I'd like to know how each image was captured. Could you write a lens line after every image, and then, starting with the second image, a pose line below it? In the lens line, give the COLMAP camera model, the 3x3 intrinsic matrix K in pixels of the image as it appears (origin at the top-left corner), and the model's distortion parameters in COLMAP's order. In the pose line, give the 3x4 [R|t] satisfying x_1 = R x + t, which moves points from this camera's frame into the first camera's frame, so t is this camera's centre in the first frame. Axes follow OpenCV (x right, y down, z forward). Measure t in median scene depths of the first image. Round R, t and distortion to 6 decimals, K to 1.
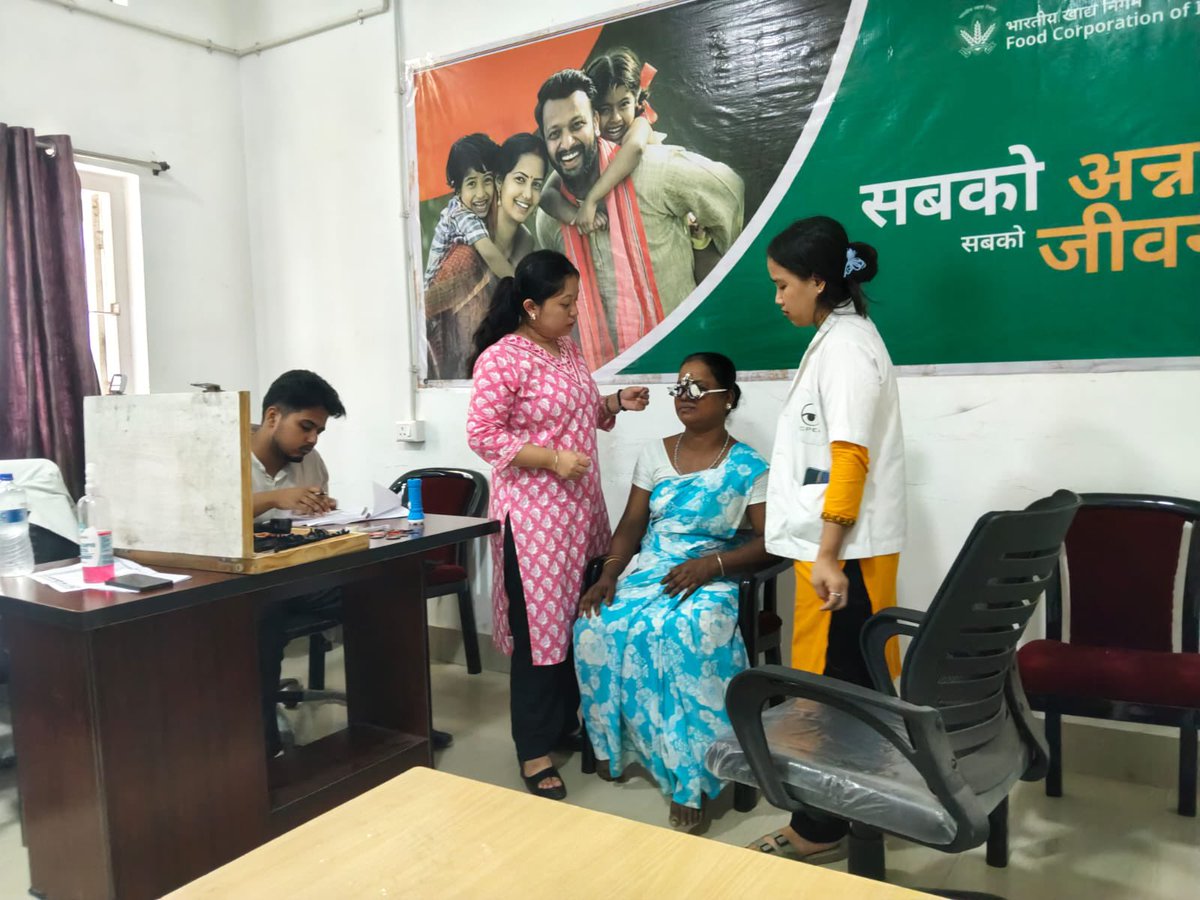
lens RADIAL K [[951.1, 0, 598.6], [0, 951.1, 455.2], [0, 0, 1]] dist [-0.007914, -0.044428]
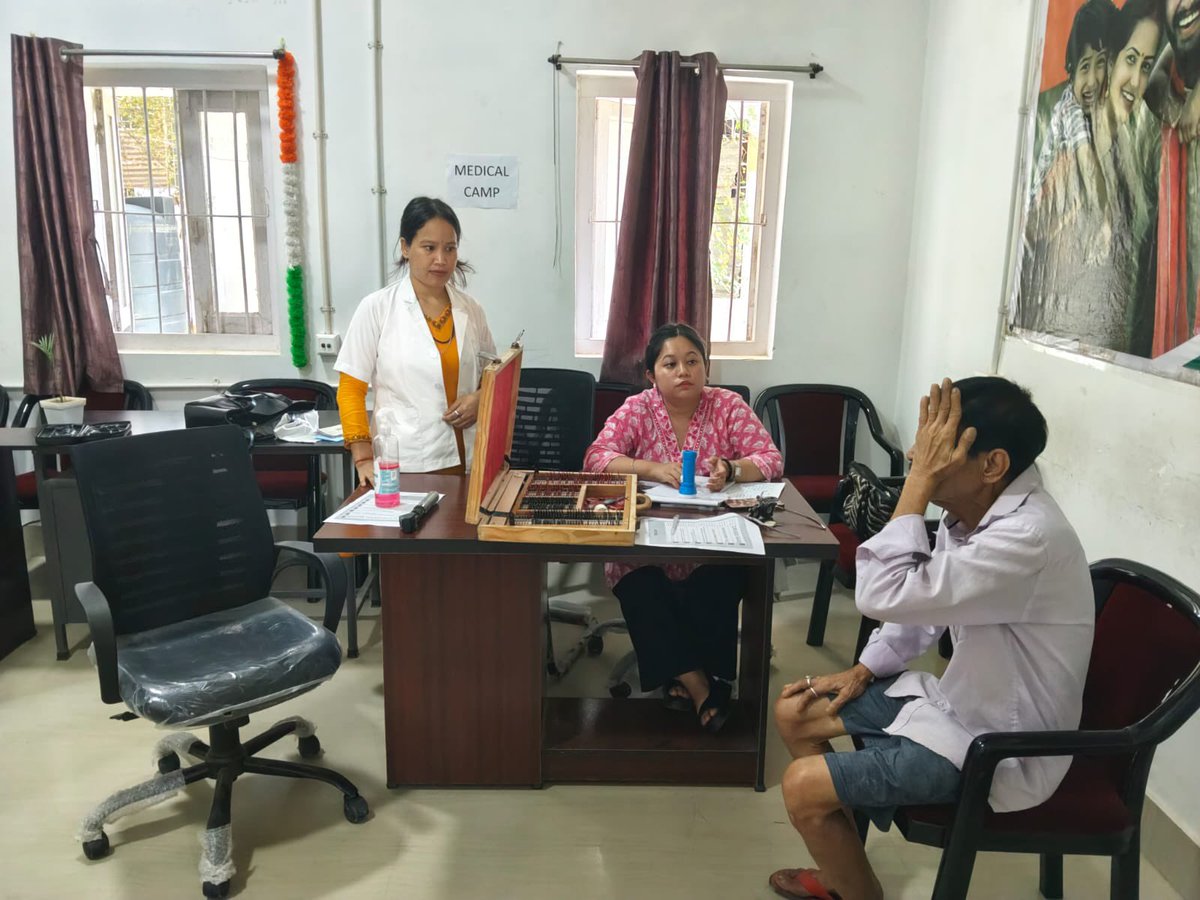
lens RADIAL K [[951.1, 0, 595.5], [0, 951.1, 451.0], [0, 0, 1]] dist [-0.007914, -0.044428]
pose [[0.564145, 0.222172, -0.795223, 0.306955], [-0.100436, 0.974431, 0.200989, -0.113917], [0.819544, -0.033518, 0.572035, 0.293637]]
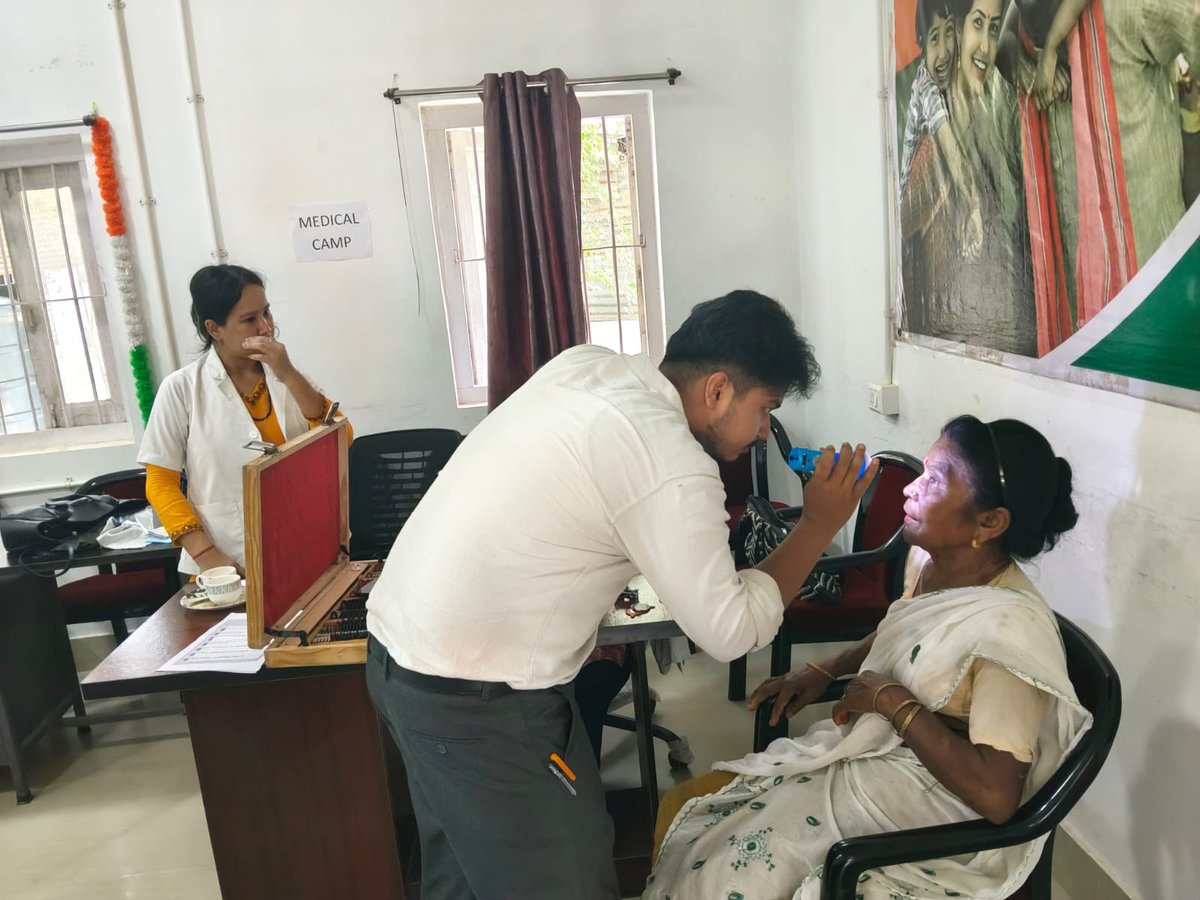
lens RADIAL K [[951.1, 0, 597.7], [0, 951.1, 452.0], [0, 0, 1]] dist [-0.007914, -0.044428]
pose [[0.608750, 0.136574, -0.781518, 0.283822], [0.006589, 0.984167, 0.177120, -0.131403], [0.793335, -0.112971, 0.598212, 0.426265]]
